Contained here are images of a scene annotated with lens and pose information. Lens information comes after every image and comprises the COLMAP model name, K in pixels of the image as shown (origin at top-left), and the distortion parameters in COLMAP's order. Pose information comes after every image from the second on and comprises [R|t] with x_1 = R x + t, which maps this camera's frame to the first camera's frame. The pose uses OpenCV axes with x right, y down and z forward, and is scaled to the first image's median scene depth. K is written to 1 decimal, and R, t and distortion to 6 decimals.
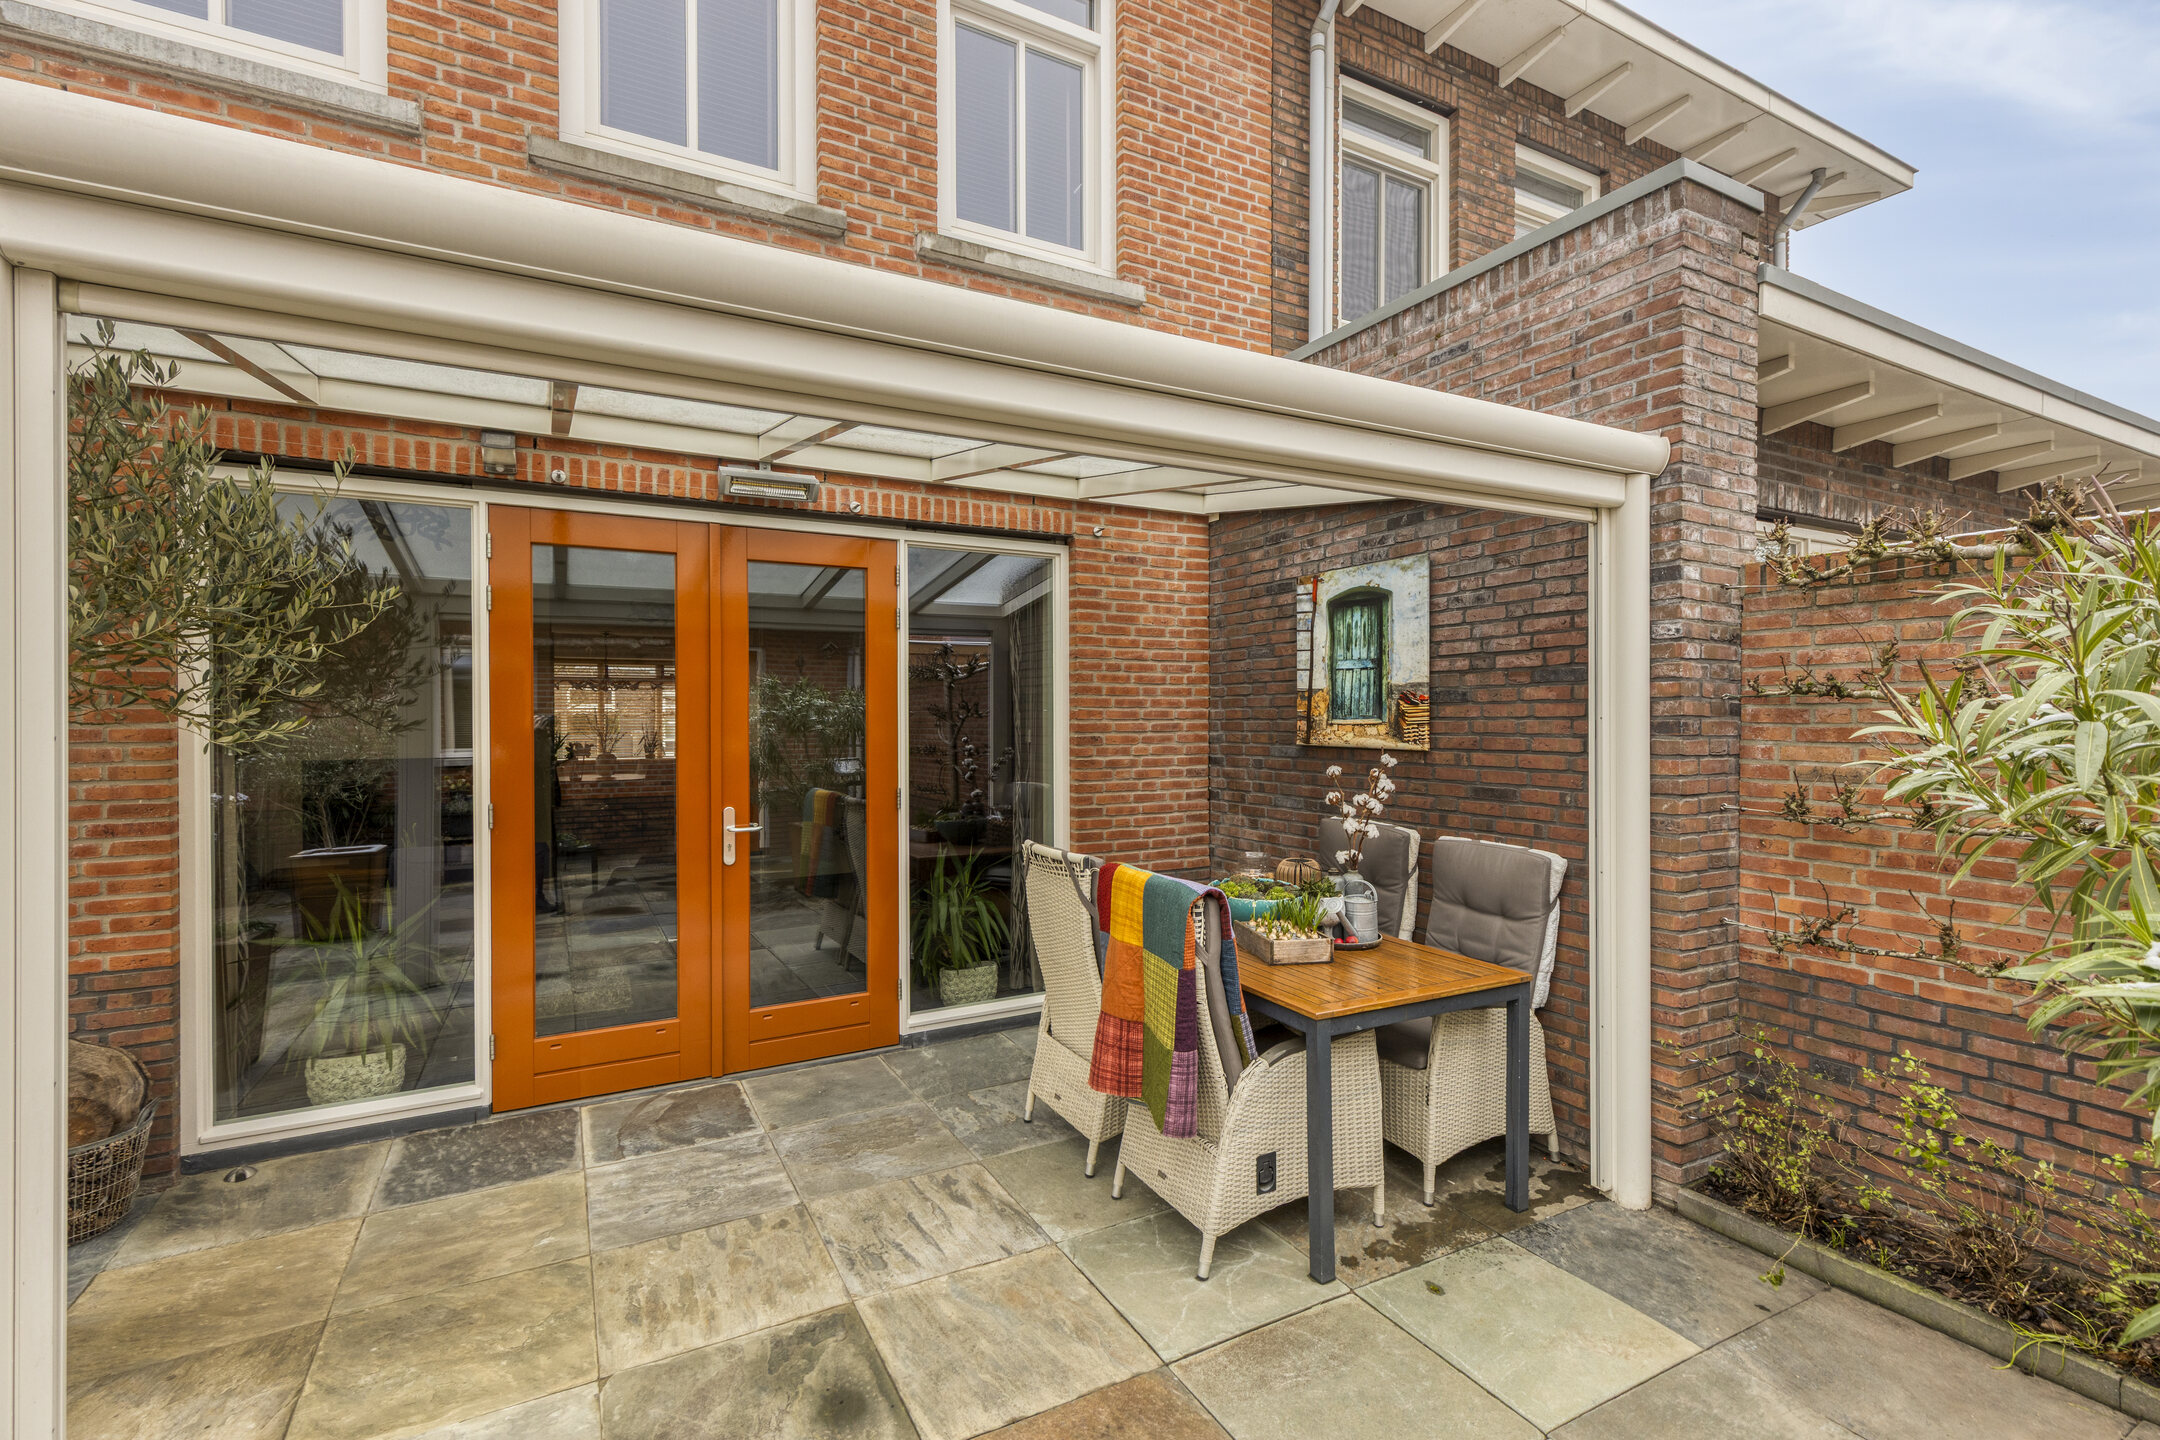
lens RADIAL K [[964.9, 0, 1092.0], [0, 964.9, 728.9], [0, 0, 1]] dist [0.010019, -0.003643]
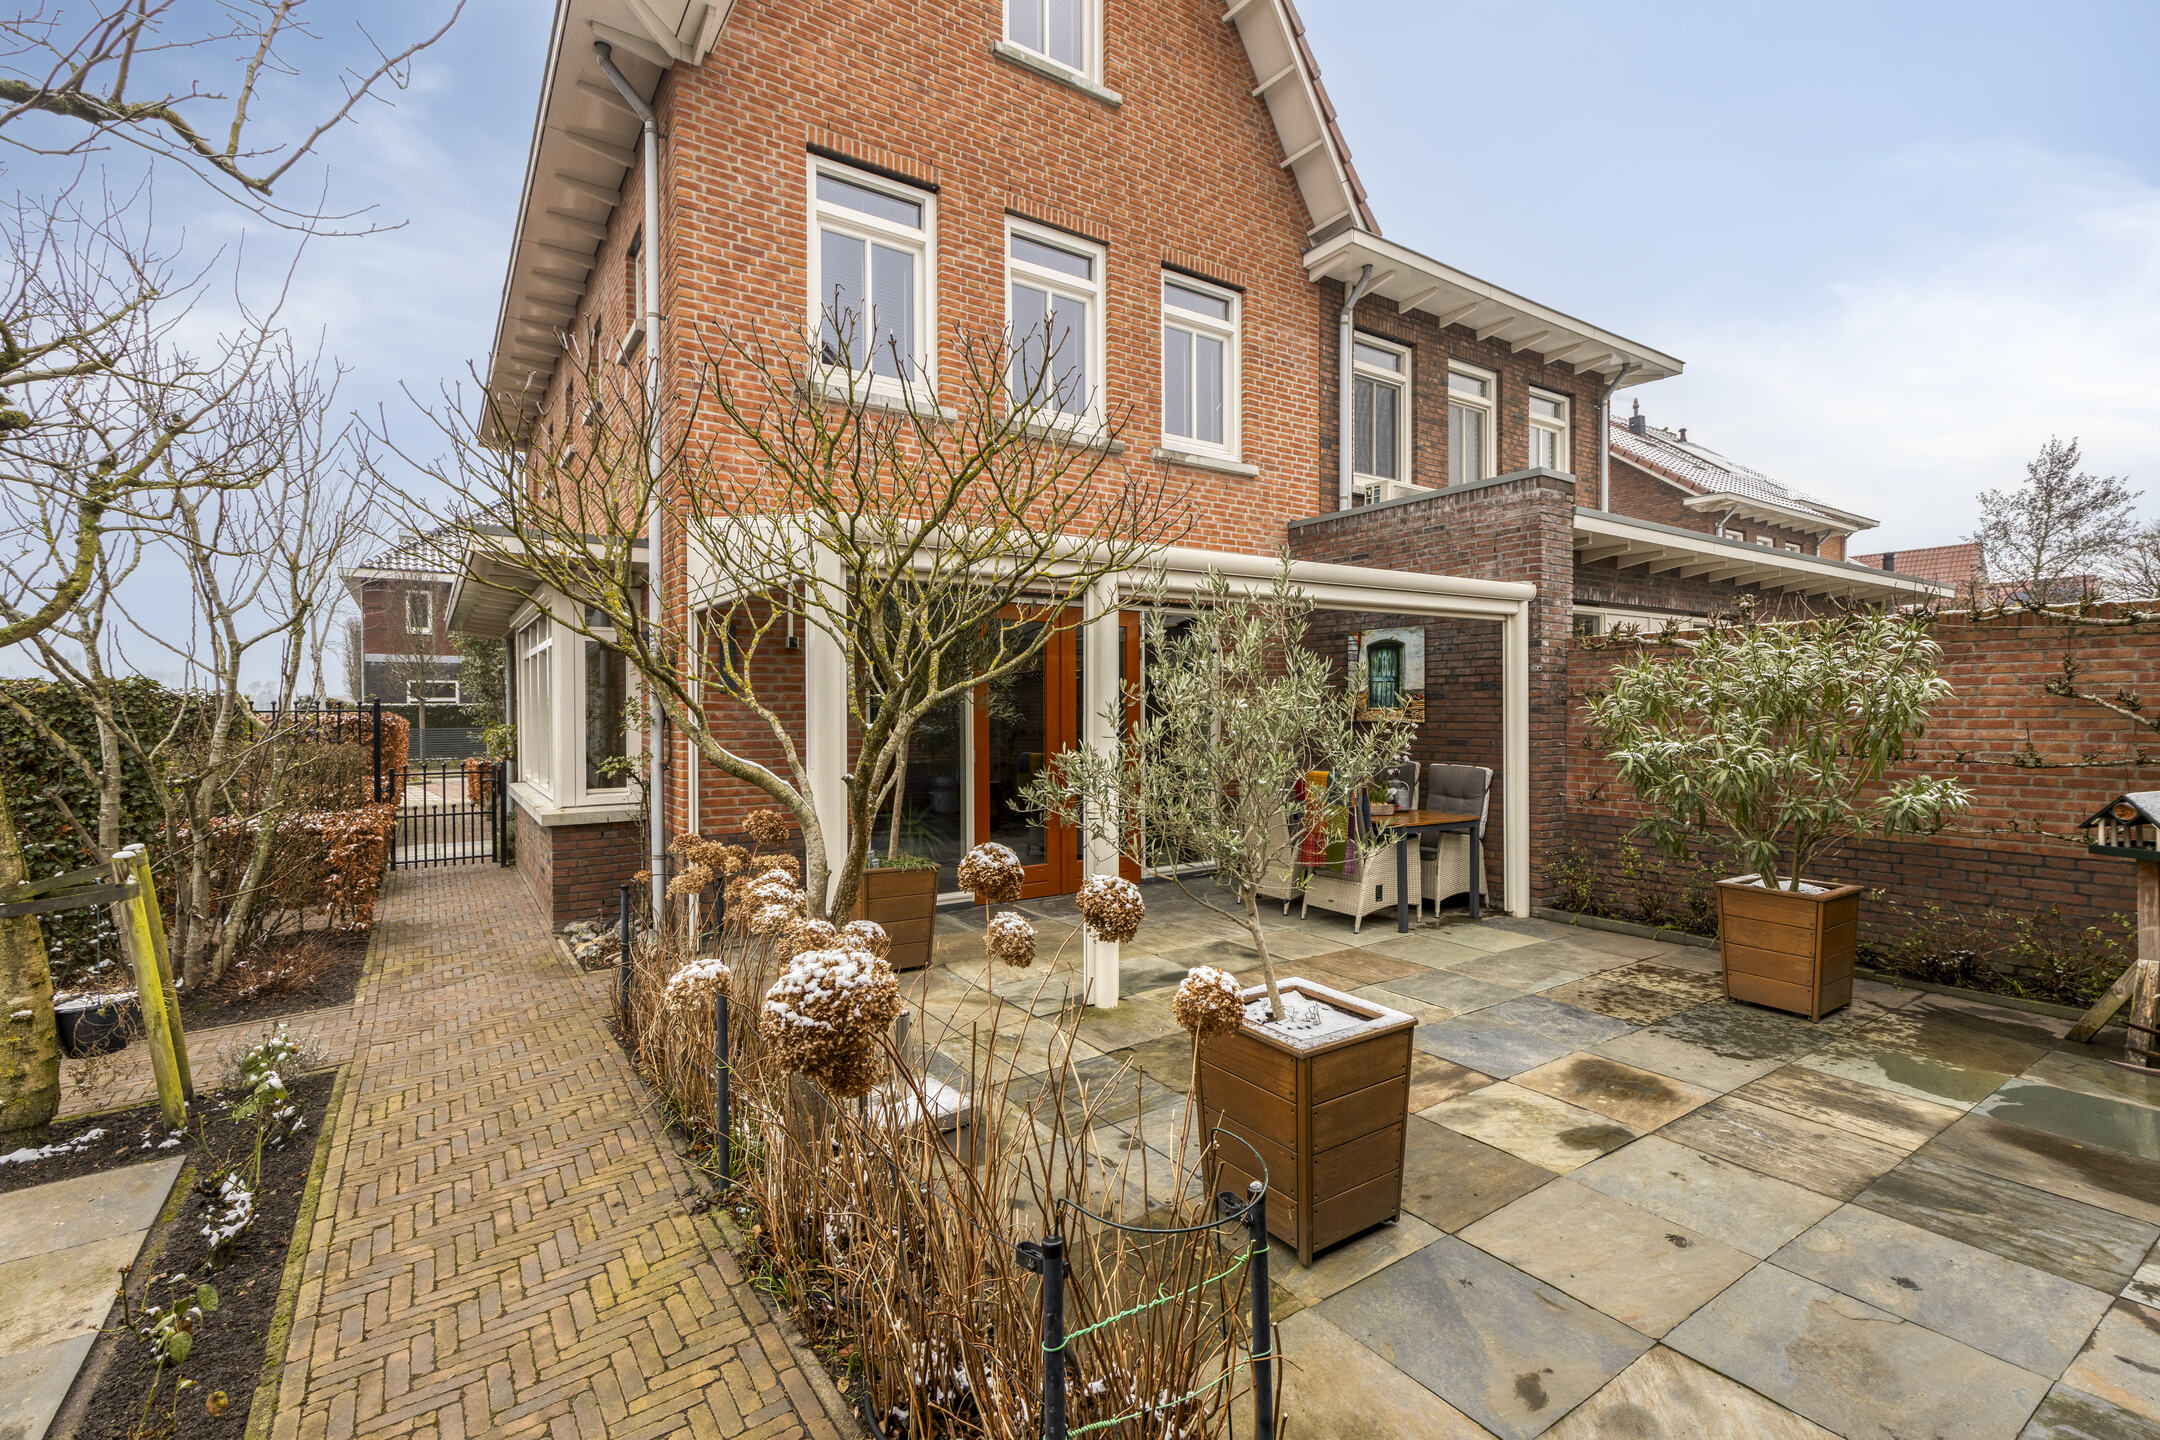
lens RADIAL K [[964.9, 0, 1092.0], [0, 964.9, 721.2], [0, 0, 1]] dist [0.010019, -0.003643]
pose [[0.994929, -0.004216, 0.100487, -0.548131], [0.004374, 0.999990, -0.001359, 0.018406], [-0.100481, 0.001792, 0.994937, -0.942836]]
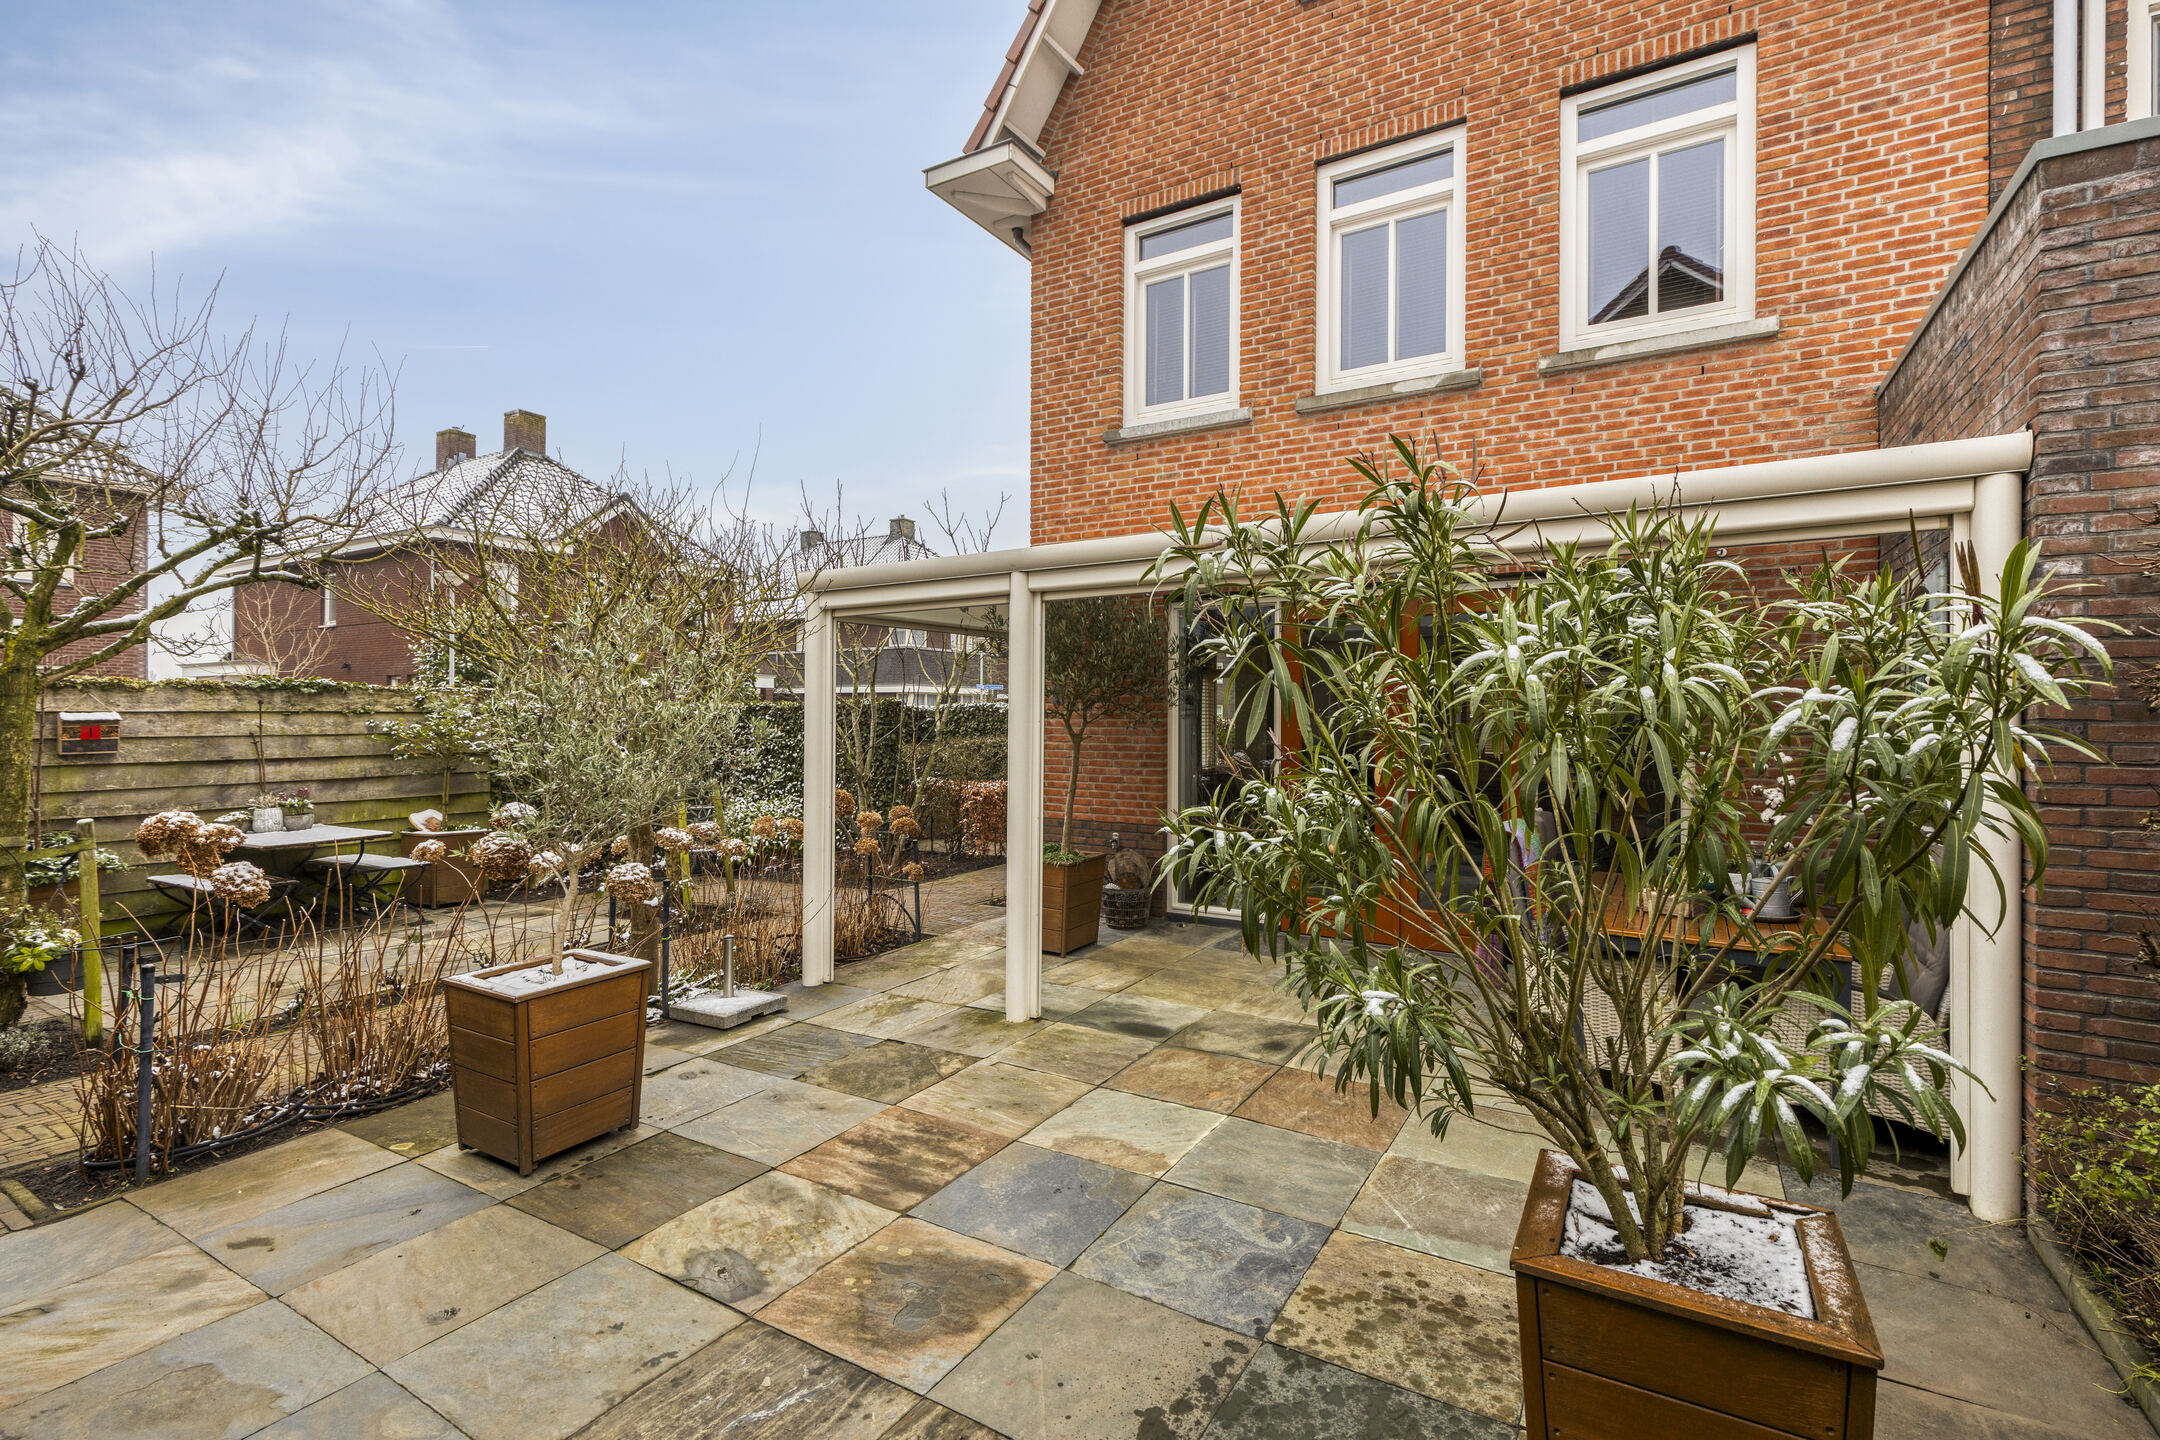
lens RADIAL K [[964.9, 0, 1105.4], [0, 964.9, 720.0], [0, 0, 1]] dist [0.010019, -0.003643]
pose [[0.513002, 0.005490, -0.858370, 0.749419], [-0.018619, 0.999815, -0.004733, 0.006828], [0.858186, 0.018410, 0.513009, -0.218062]]
